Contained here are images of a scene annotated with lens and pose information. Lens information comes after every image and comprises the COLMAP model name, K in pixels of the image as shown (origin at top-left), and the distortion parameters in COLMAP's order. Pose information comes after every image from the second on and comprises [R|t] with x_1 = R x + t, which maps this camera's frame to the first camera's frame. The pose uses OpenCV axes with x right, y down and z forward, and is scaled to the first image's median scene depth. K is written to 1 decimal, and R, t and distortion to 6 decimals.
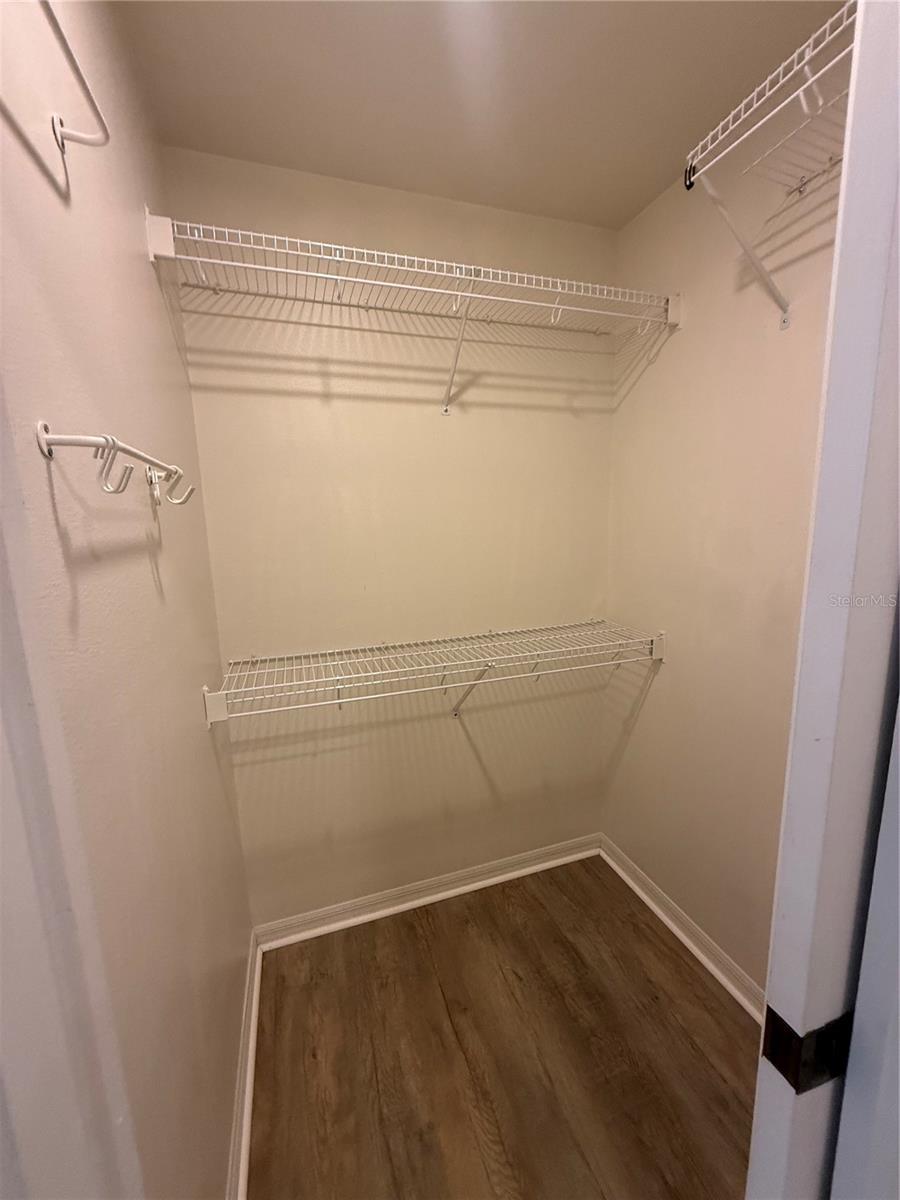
lens RADIAL K [[477.1, 0, 457.1], [0, 477.1, 595.9], [0, 0, 1]] dist [-0.000298, 0.000517]
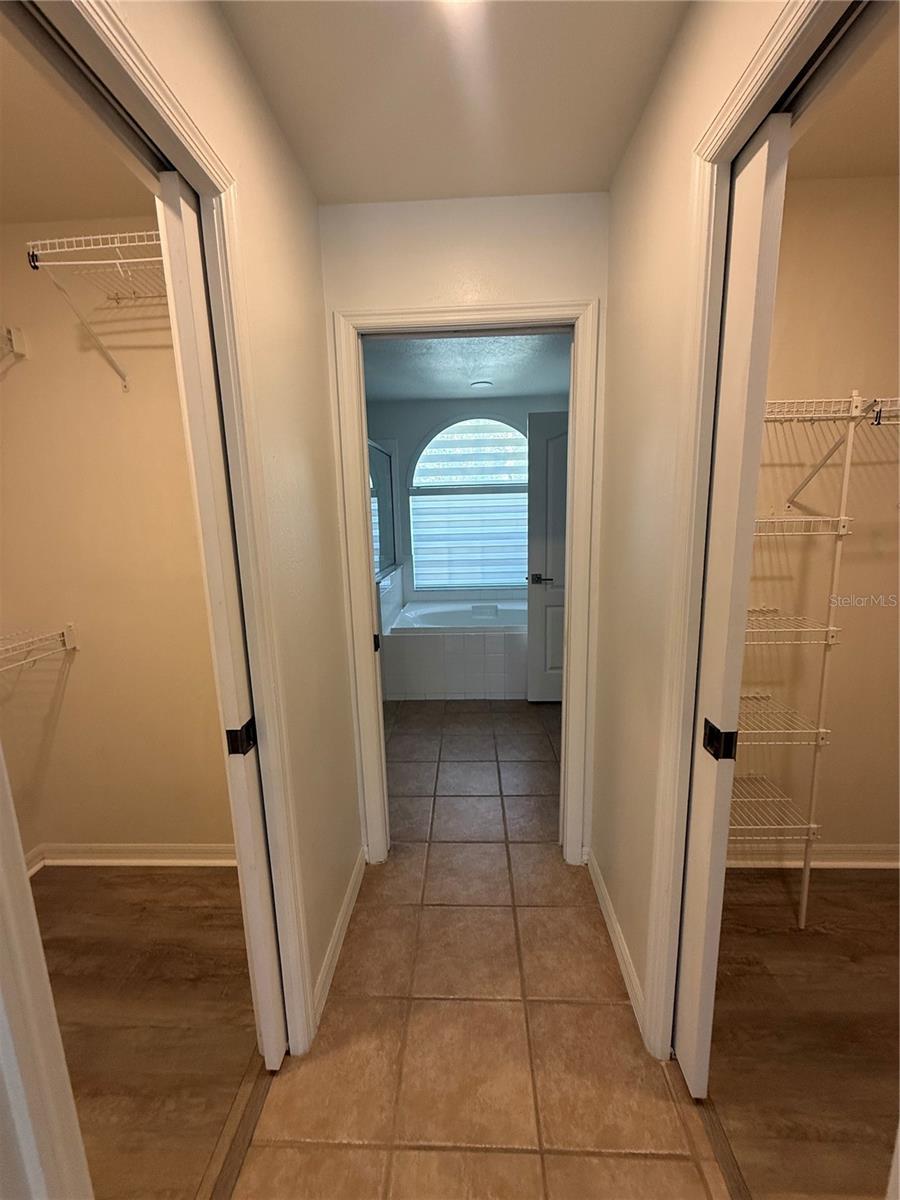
lens RADIAL K [[477.1, 0, 450.9], [0, 477.1, 603.9], [0, 0, 1]] dist [-0.000298, 0.000517]
pose [[0.357495, -0.156370, 0.920731, -0.392769], [0.169538, 0.980368, 0.100672, 0.092188], [-0.918398, 0.120109, 0.376987, -0.371290]]
